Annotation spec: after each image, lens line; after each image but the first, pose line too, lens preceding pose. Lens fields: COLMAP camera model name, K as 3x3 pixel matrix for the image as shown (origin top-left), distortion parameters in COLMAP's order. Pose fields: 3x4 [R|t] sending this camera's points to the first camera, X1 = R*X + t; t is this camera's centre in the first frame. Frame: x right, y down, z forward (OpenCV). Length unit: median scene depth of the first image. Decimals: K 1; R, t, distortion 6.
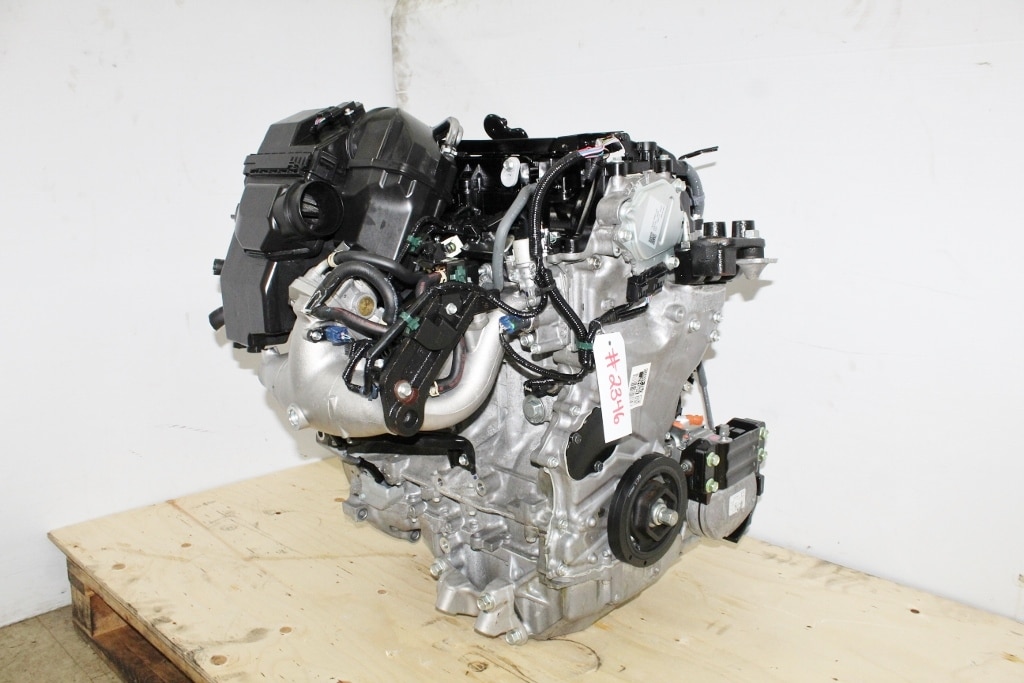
lens RADIAL K [[848.2, 0, 517.4], [0, 848.2, 345.9], [0, 0, 1]] dist [-0.159366, 0.140941]
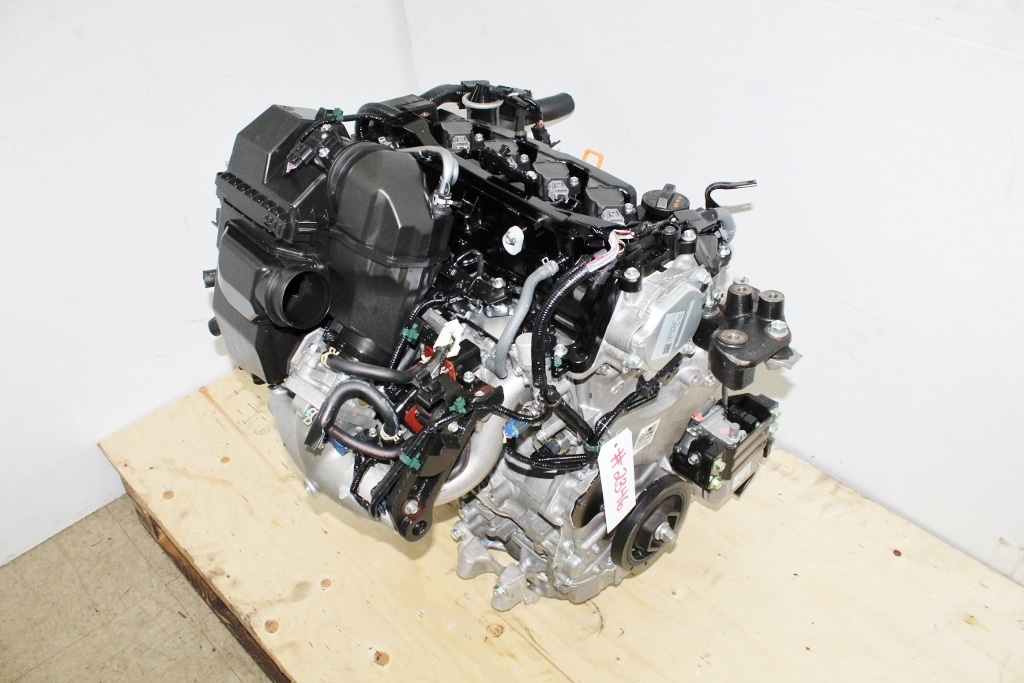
lens RADIAL K [[848.2, 0, 517.4], [0, 848.2, 345.9], [0, 0, 1]] dist [-0.159366, 0.140941]
pose [[0.999064, -0.001232, -0.043248, 0.031496], [0.020861, 0.889448, 0.456560, -0.464867], [0.037904, -0.457034, 0.888641, 0.147178]]
